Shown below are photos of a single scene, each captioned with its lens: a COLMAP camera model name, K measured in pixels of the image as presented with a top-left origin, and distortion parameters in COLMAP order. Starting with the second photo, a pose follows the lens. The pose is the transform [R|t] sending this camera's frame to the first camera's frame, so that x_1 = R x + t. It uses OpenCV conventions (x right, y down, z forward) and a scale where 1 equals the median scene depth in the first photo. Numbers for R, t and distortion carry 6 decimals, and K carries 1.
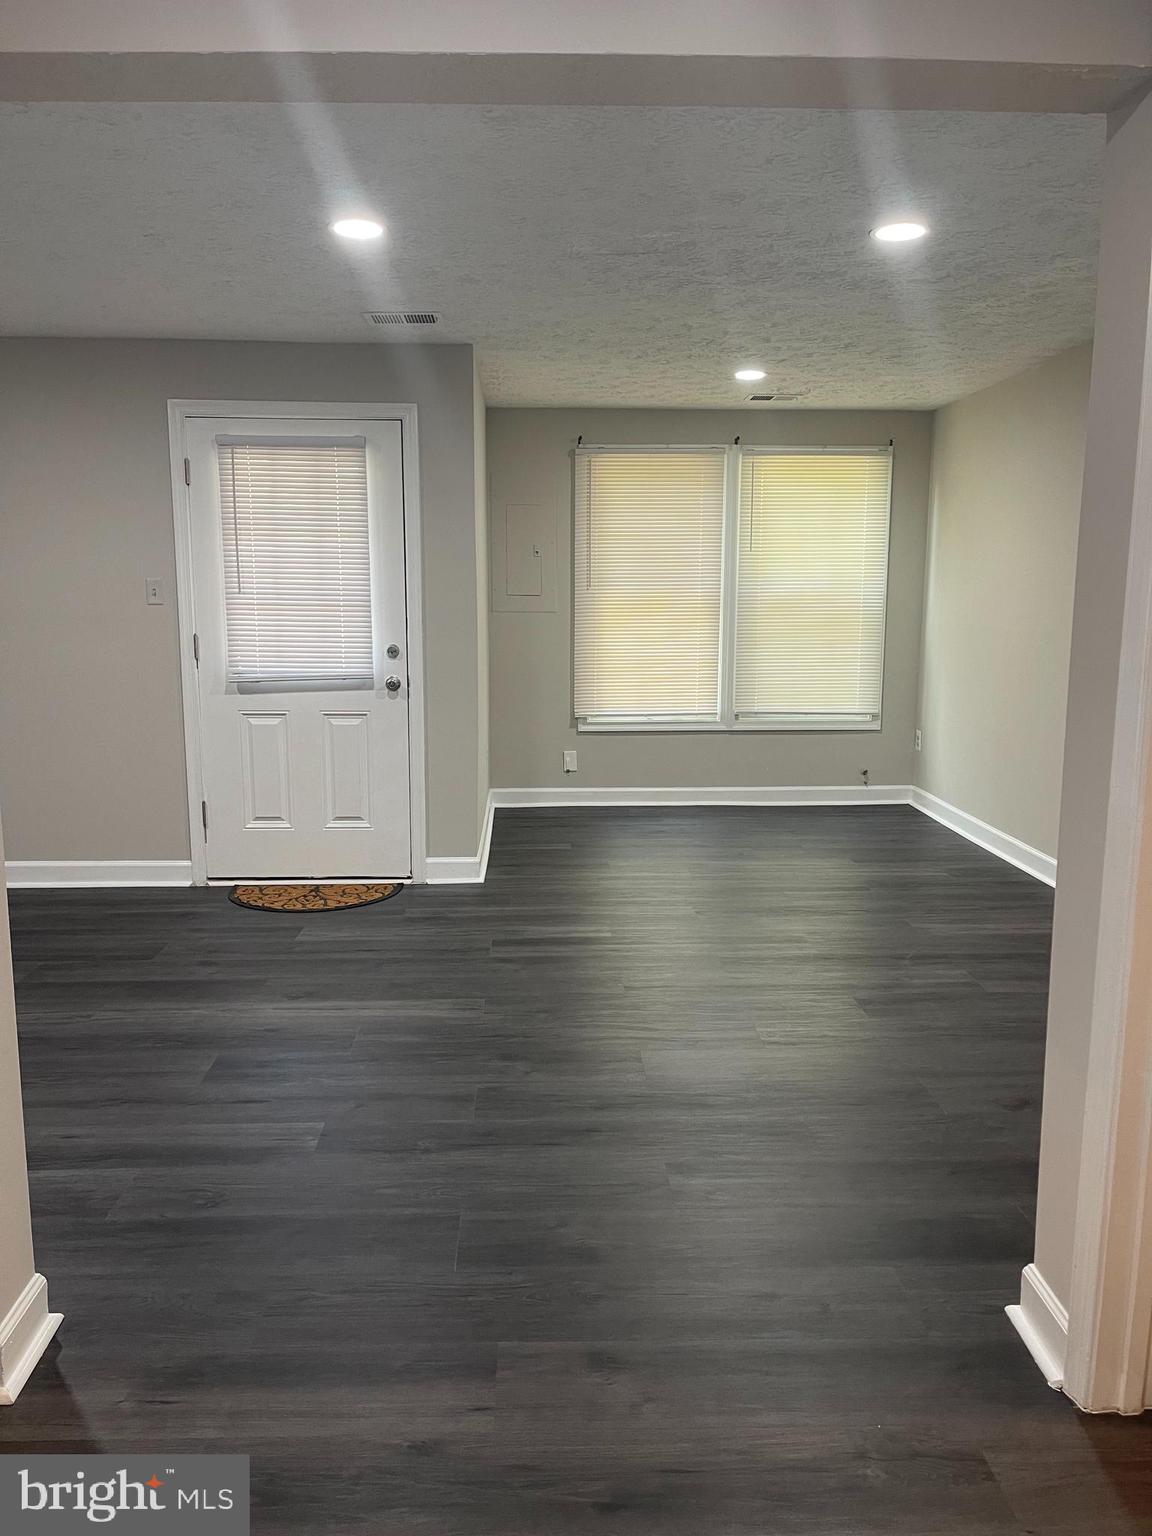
lens RADIAL K [[1176.2, 0, 572.6], [0, 1176.2, 788.4], [0, 0, 1]] dist [0.079683, -0.058385]
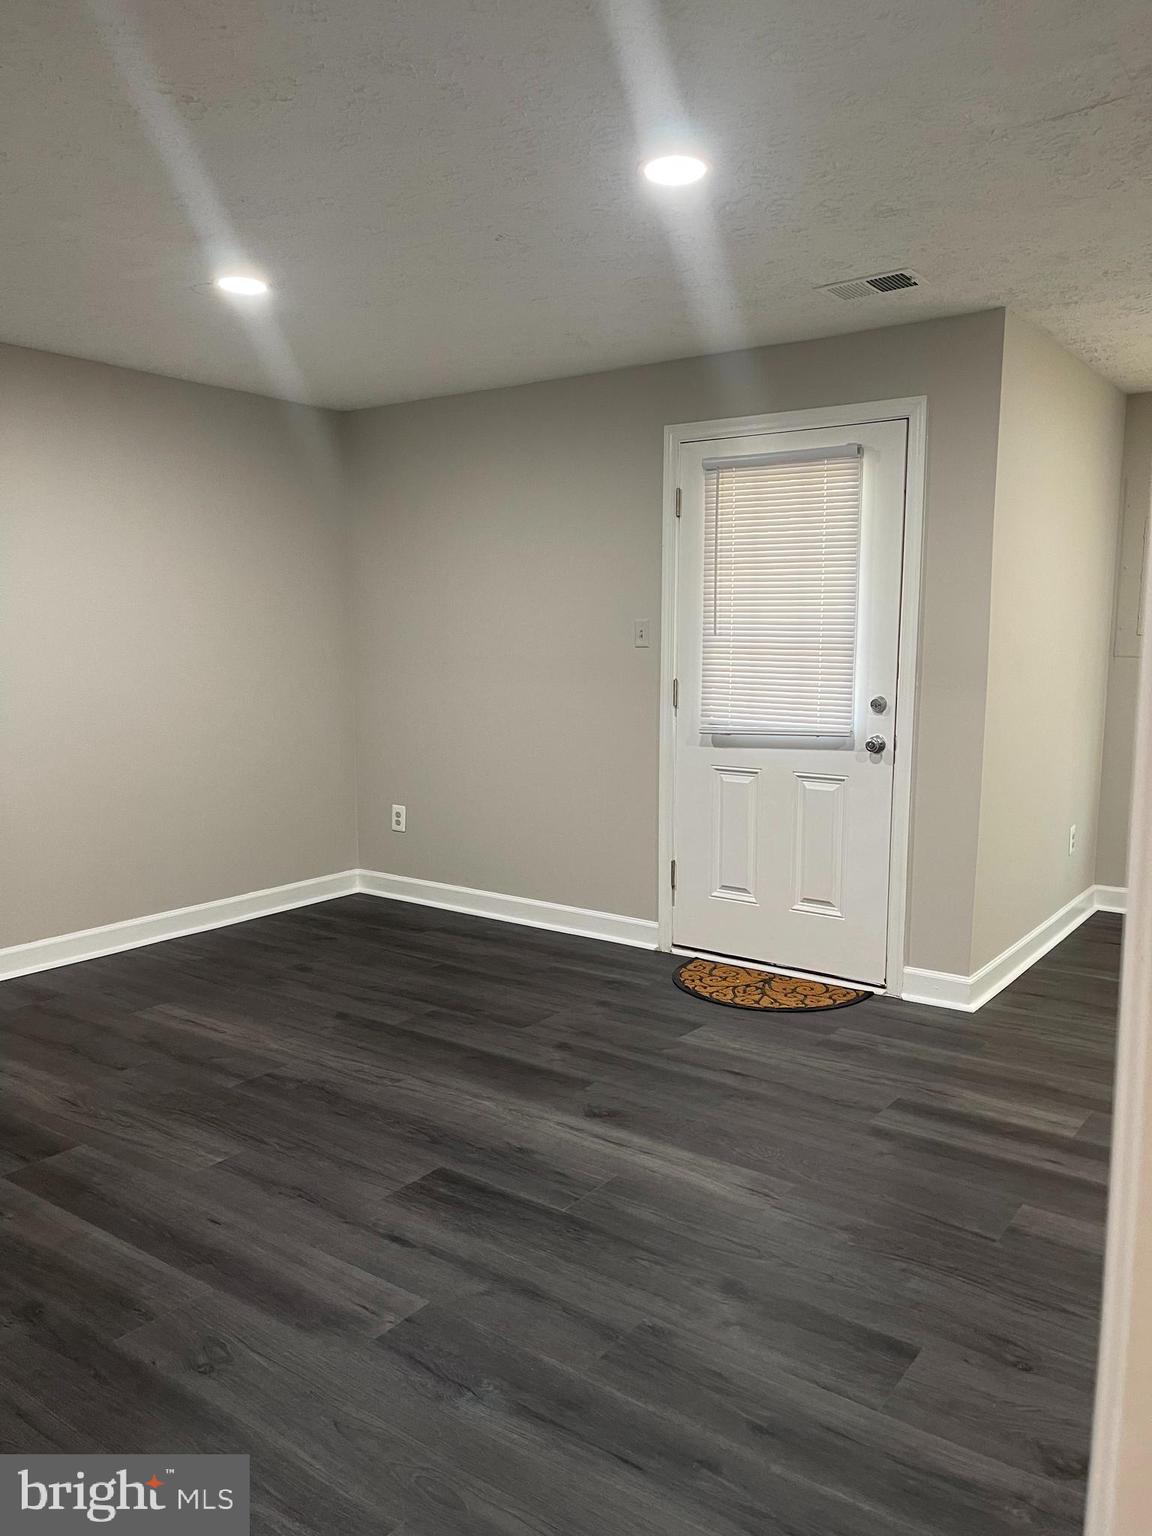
lens RADIAL K [[1176.2, 0, 572.6], [0, 1176.2, 788.4], [0, 0, 1]] dist [0.079683, -0.058385]
pose [[0.782492, 0.084180, -0.616944, 0.189574], [-0.103566, 0.994613, 0.004355, -0.041555], [0.613987, 0.060487, 0.786995, 0.239729]]
